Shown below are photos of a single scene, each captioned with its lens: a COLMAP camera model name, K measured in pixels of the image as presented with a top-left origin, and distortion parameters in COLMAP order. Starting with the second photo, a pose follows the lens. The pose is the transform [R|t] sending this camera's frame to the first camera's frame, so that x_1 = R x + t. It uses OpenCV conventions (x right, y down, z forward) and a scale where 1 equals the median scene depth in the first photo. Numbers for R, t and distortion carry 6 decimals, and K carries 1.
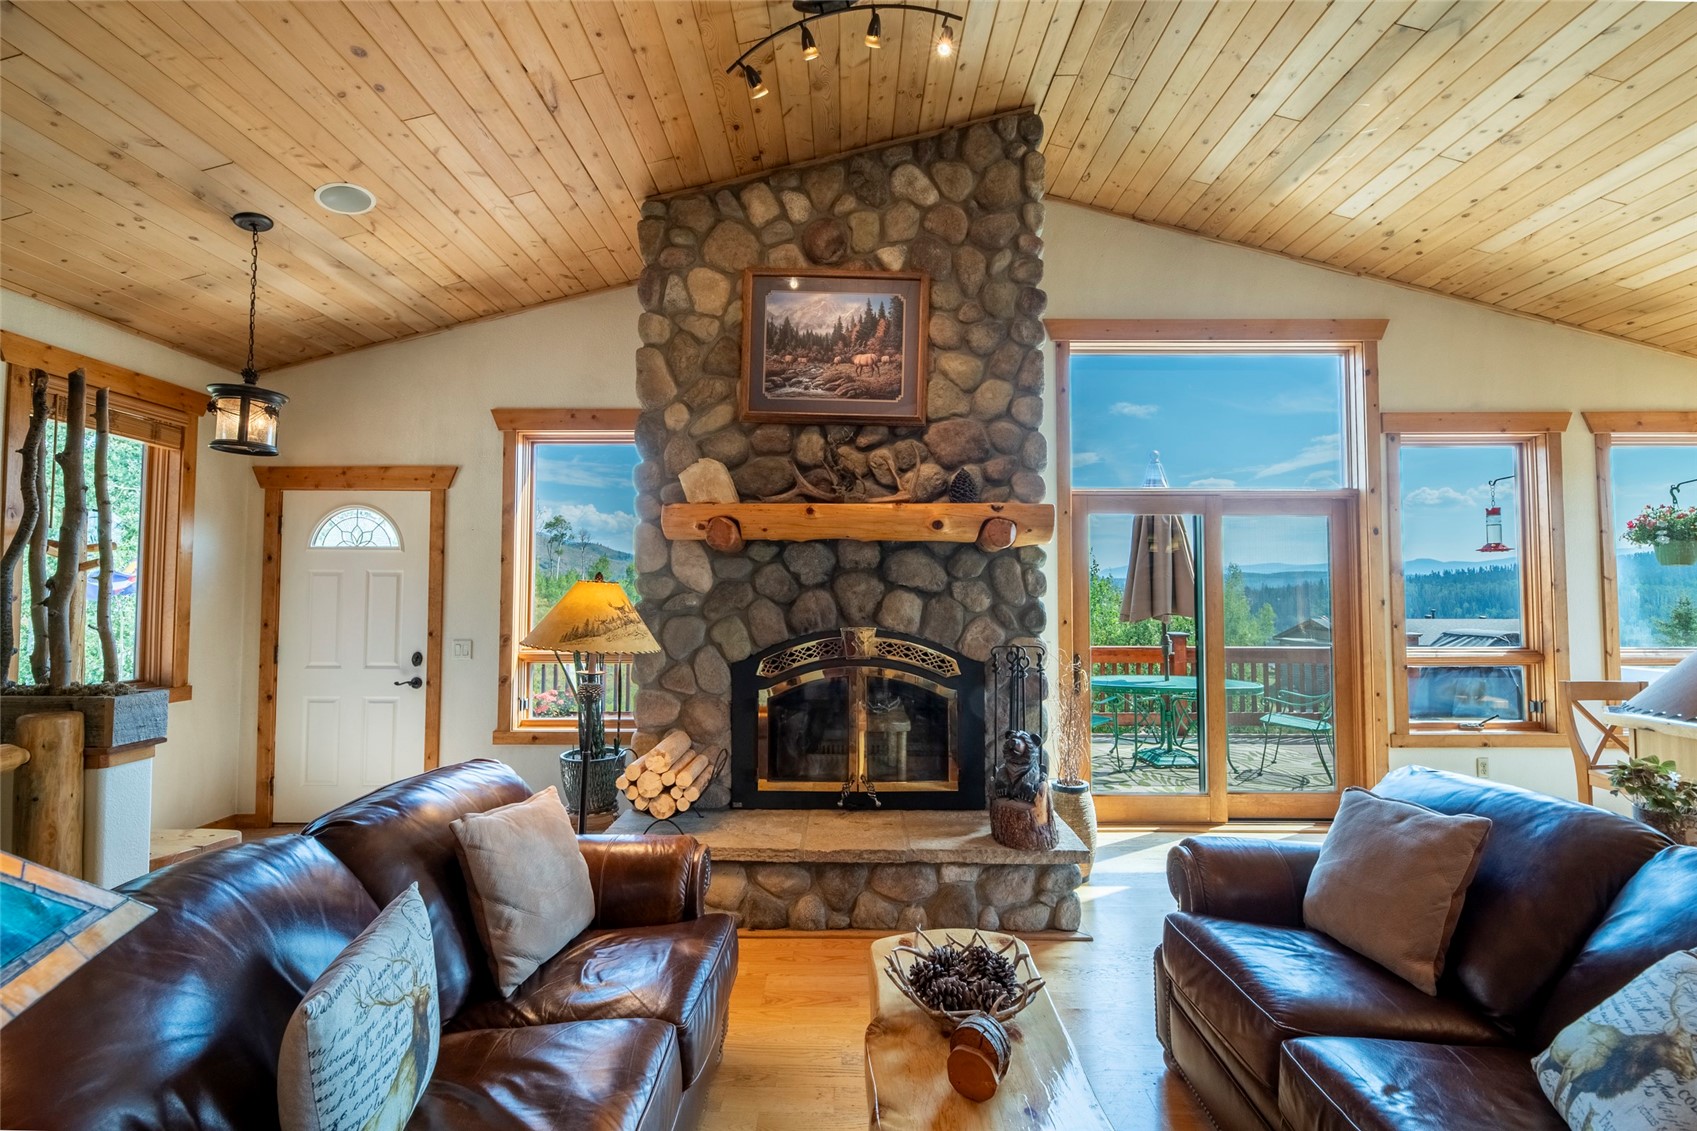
lens RADIAL K [[707.6, 0, 861.9], [0, 707.6, 569.4], [0, 0, 1]] dist [0.002278, -0.003134]
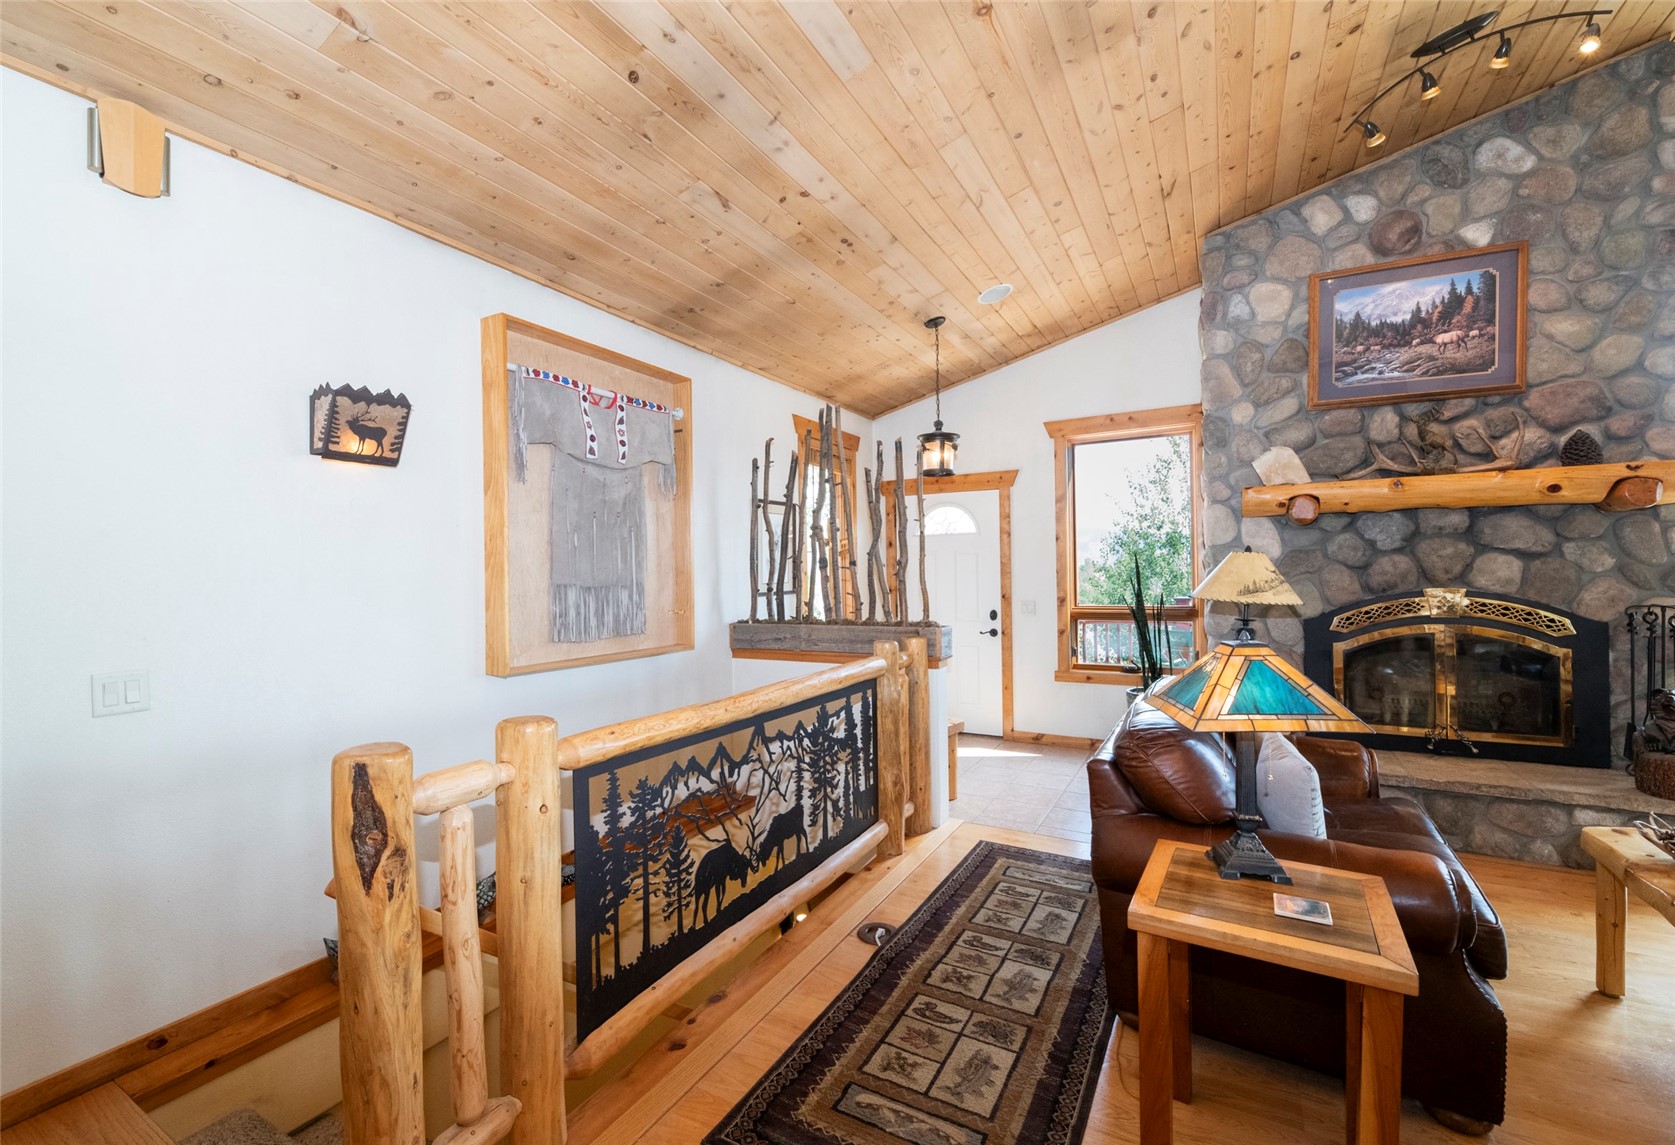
lens RADIAL K [[710.0, 0, 836.0], [0, 710.0, 568.3], [0, 0, 1]] dist [0.003436, -0.003608]
pose [[0.865498, -0.019692, -0.500525, -0.264006], [0.038338, 0.998900, 0.026994, -0.012994], [0.499443, -0.042552, 0.865301, -0.398936]]
